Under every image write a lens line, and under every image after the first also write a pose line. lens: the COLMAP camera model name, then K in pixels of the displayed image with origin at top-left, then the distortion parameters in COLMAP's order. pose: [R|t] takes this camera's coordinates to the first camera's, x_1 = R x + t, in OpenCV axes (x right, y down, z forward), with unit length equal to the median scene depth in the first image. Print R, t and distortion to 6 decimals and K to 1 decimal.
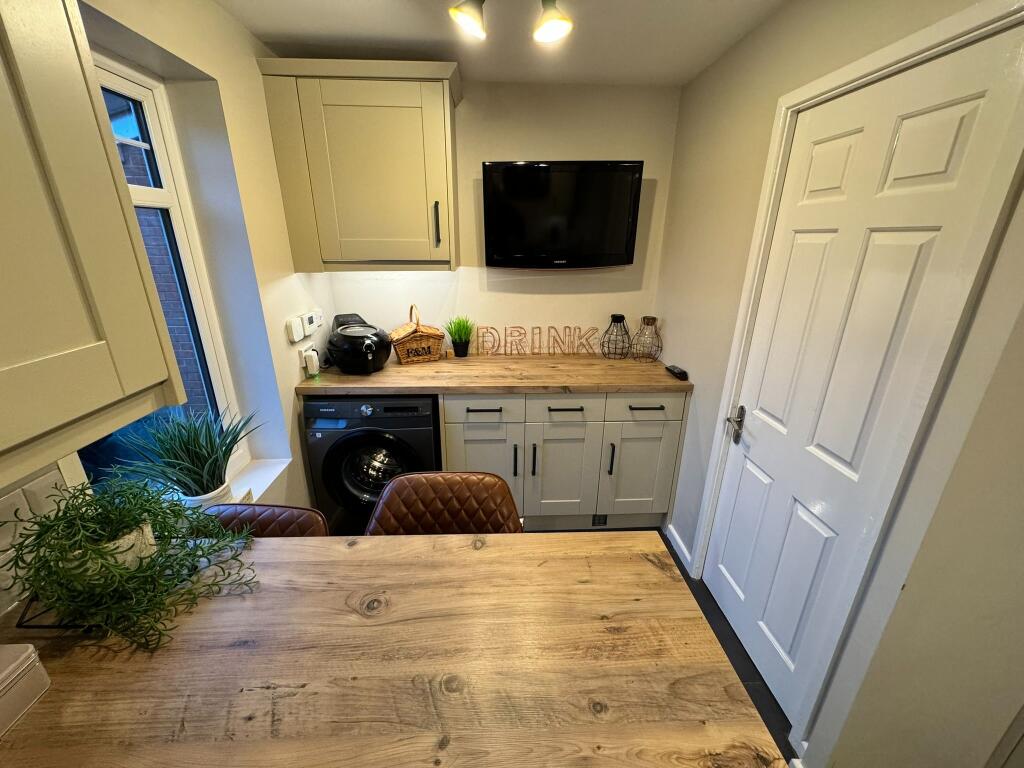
lens RADIAL K [[409.4, 0, 510.6], [0, 409.4, 387.1], [0, 0, 1]] dist [-0.004133, 0.000356]
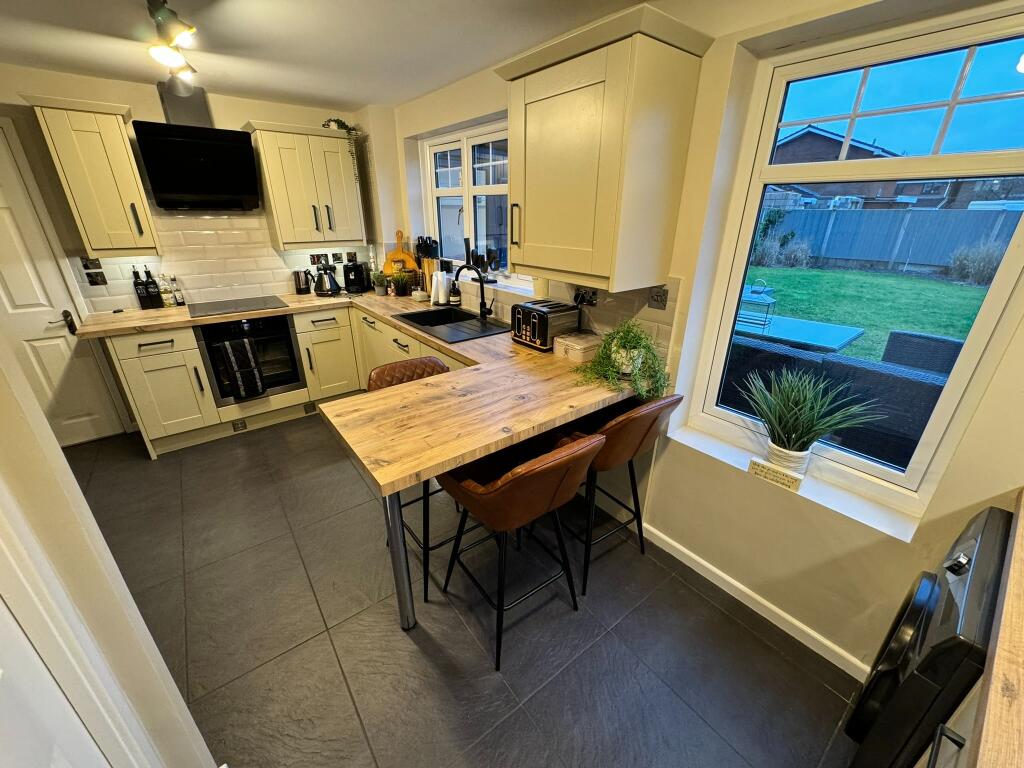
lens RADIAL K [[409.4, 0, 516.1], [0, 409.4, 384.3], [0, 0, 1]] dist [-0.004133, 0.000356]
pose [[-0.808969, 0.213538, -0.547697, 0.313030], [-0.217629, 0.756704, 0.616472, -0.301948], [0.546084, 0.617901, -0.565678, 0.850371]]
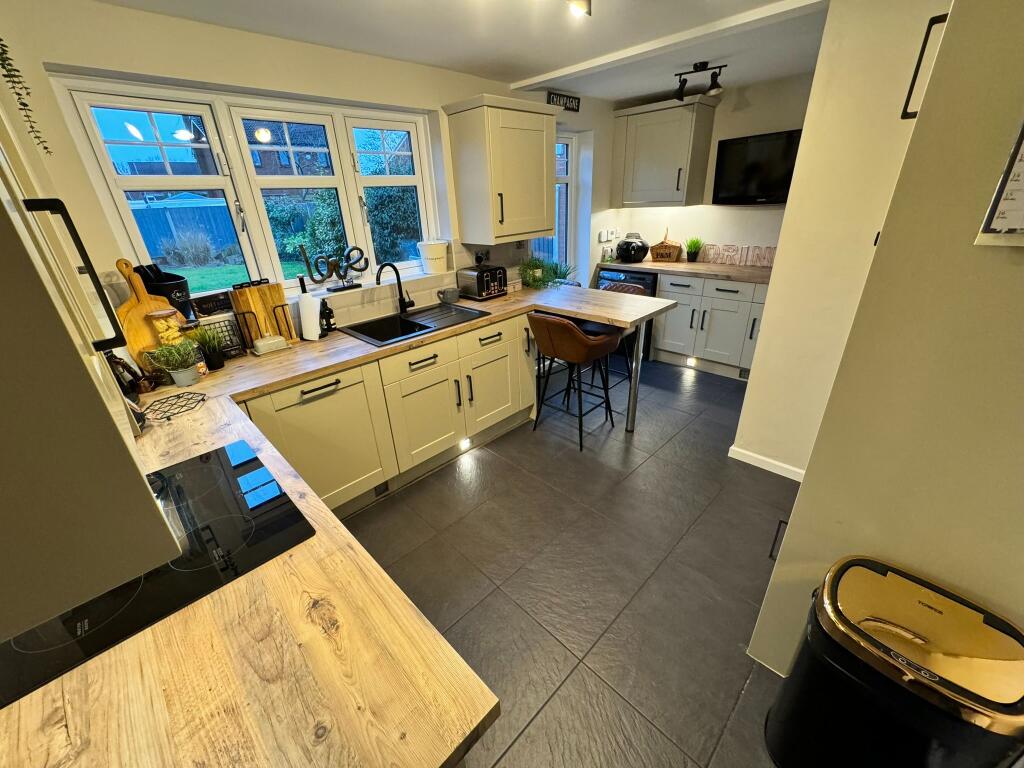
lens RADIAL K [[409.4, 0, 514.3], [0, 409.4, 387.2], [0, 0, 1]] dist [-0.004133, 0.000356]
pose [[0.679870, 0.275235, -0.679723, 0.834473], [-0.205193, 0.961269, 0.184003, 0.321515], [0.704041, 0.014376, 0.710014, -0.849163]]
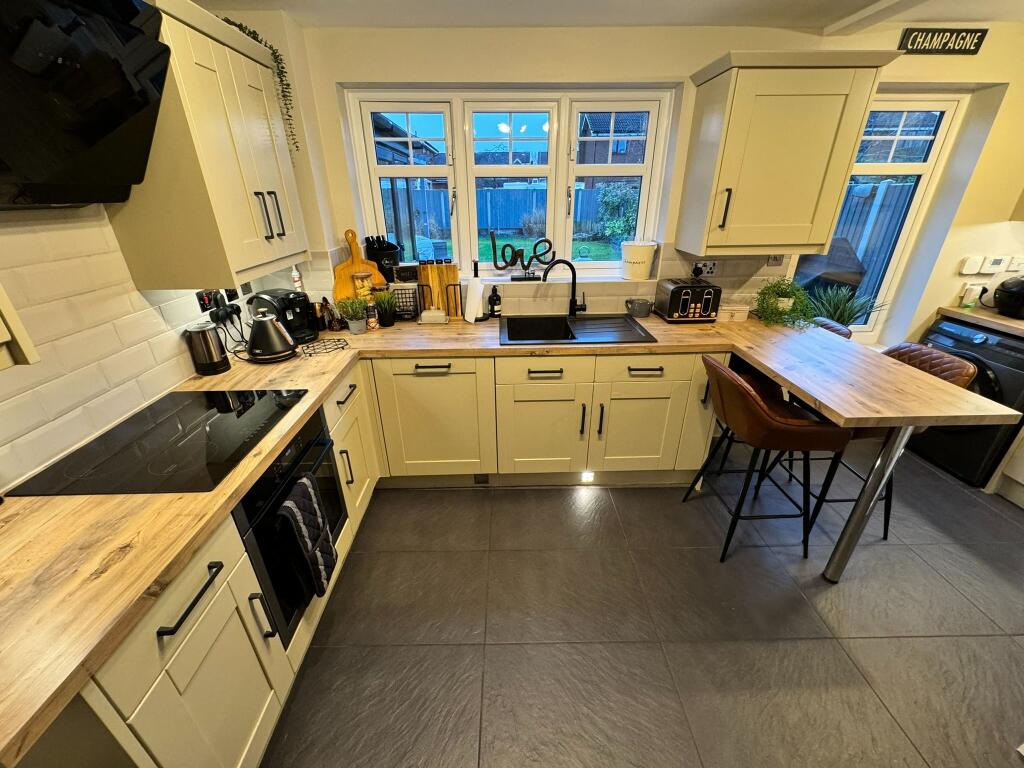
lens RADIAL K [[409.4, 0, 507.3], [0, 409.4, 386.0], [0, 0, 1]] dist [-0.004133, 0.000356]
pose [[-0.020490, 0.417200, -0.908584, 0.820237], [-0.334921, 0.853402, 0.399415, 0.159978], [0.942023, 0.312488, 0.122243, -0.416032]]
